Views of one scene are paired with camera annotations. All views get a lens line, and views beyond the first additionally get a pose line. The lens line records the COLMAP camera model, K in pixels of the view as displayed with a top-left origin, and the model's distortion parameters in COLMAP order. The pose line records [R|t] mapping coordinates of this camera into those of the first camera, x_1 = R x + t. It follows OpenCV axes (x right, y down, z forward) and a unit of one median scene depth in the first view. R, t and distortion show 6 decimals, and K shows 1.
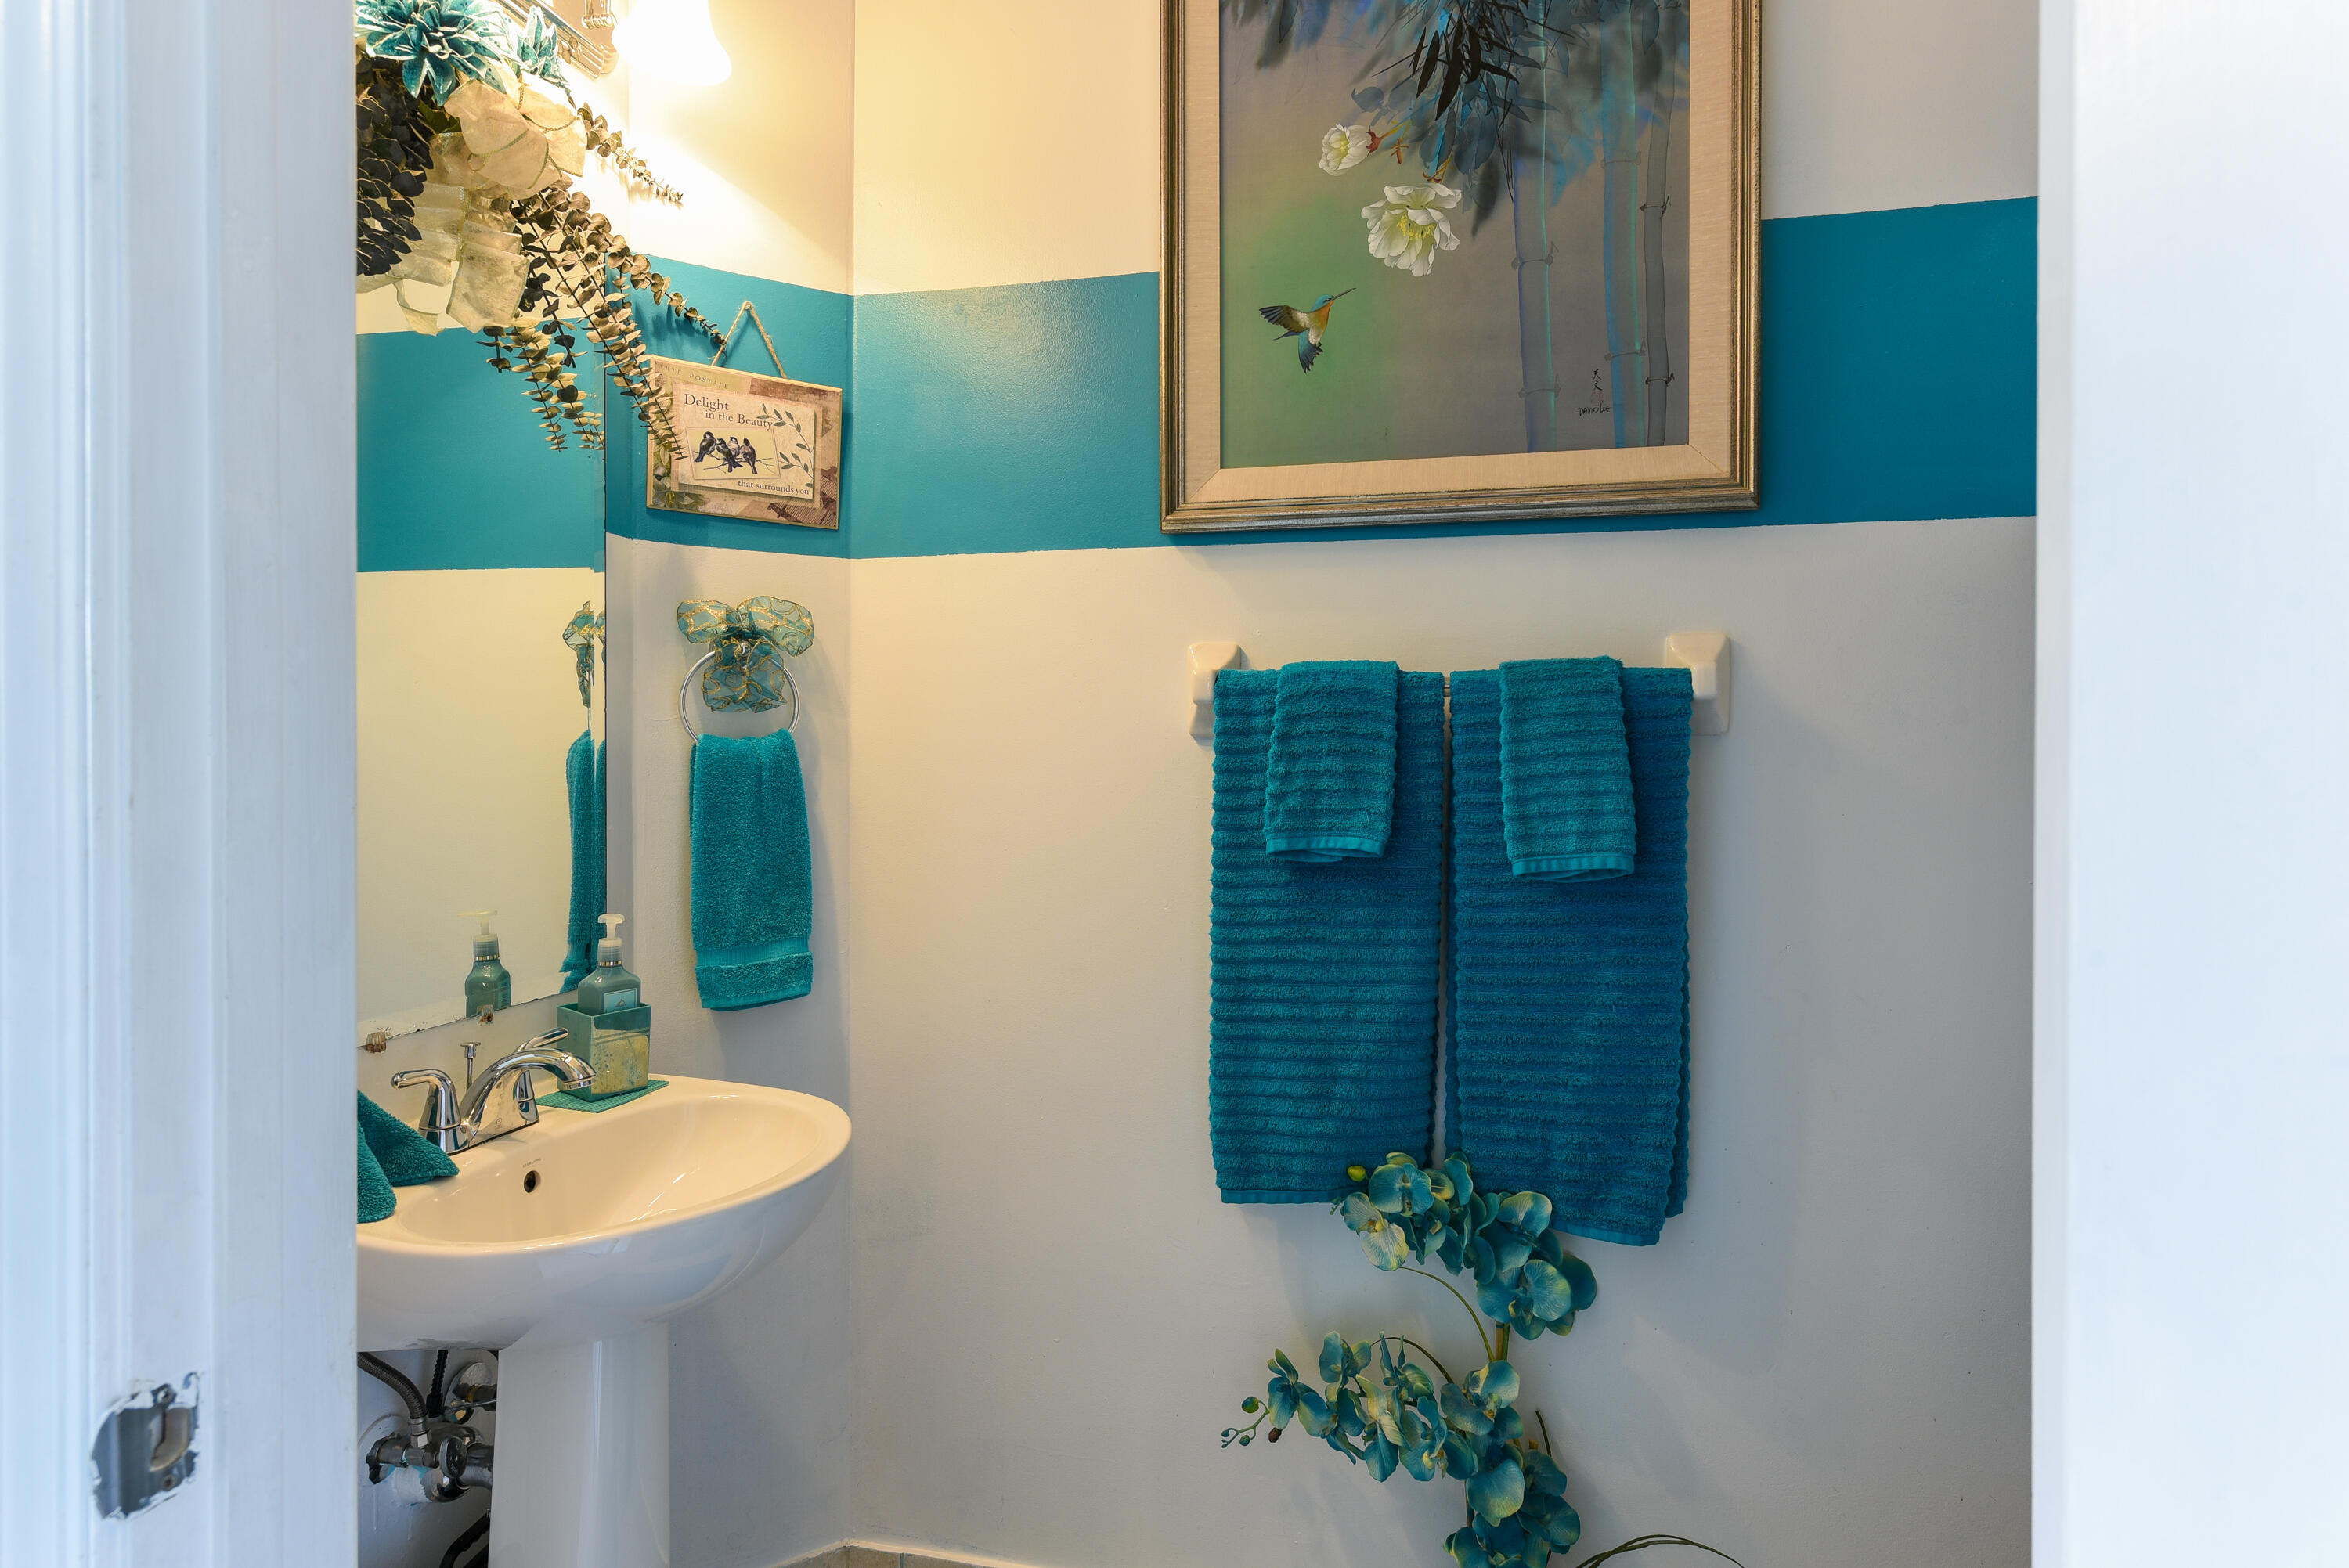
lens RADIAL K [[1262.7, 0, 1180.3], [0, 1262.7, 778.2], [0, 0, 1]] dist [0.004564, -0.003621]
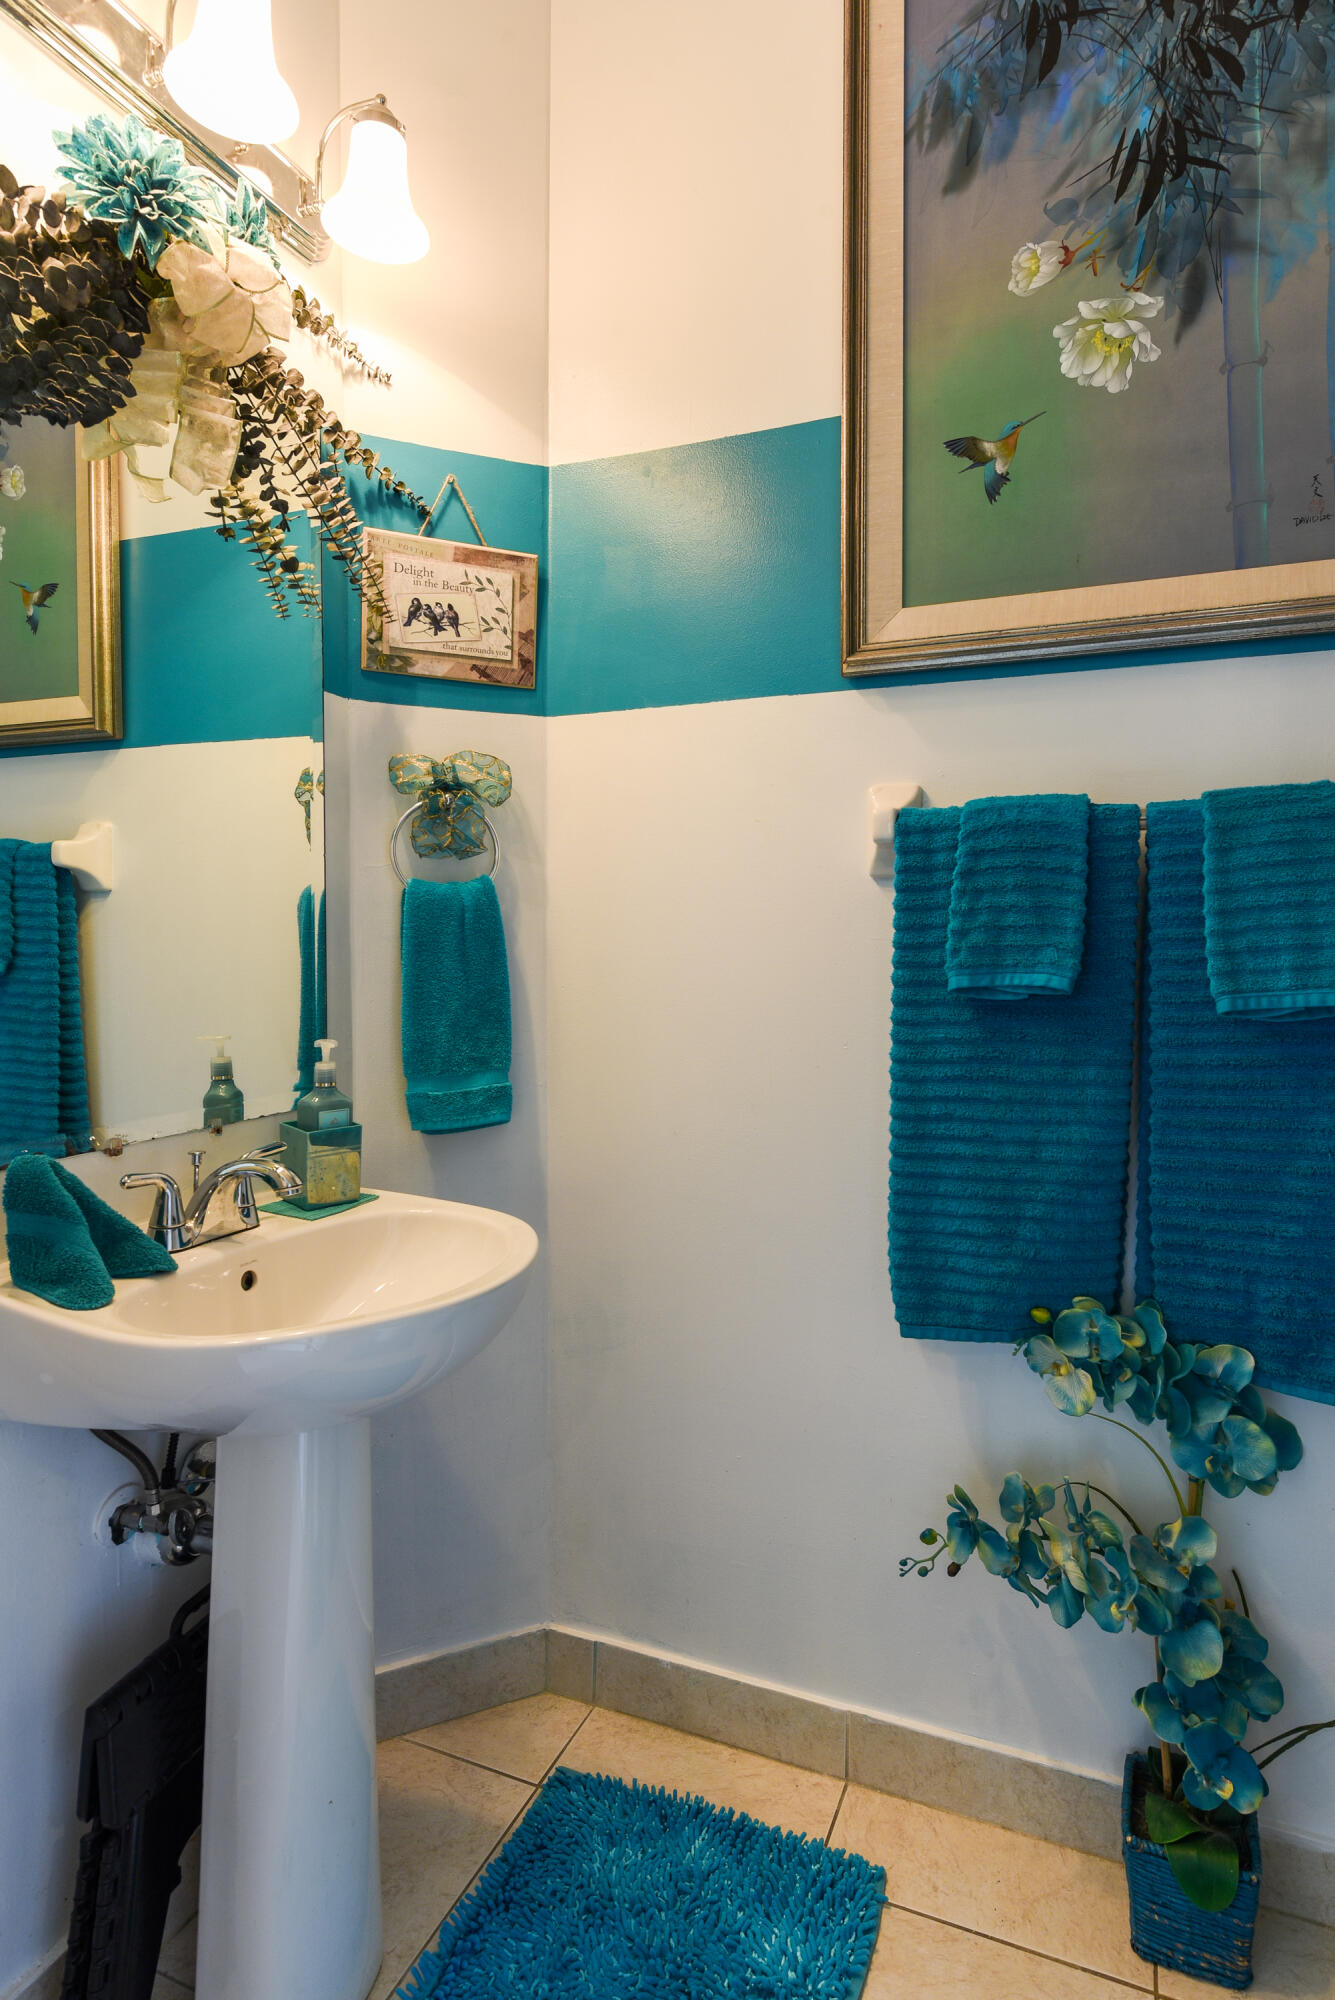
lens RADIAL K [[1075.2, 0, 666.0], [0, 1075.2, 997.0], [0, 0, 1]] dist [0.004564, -0.003621]
pose [[0.984303, 0.004284, -0.176433, -0.000973], [0.001138, 0.999531, 0.030618, 0.038388], [0.176481, -0.030338, 0.983836, 0.129558]]
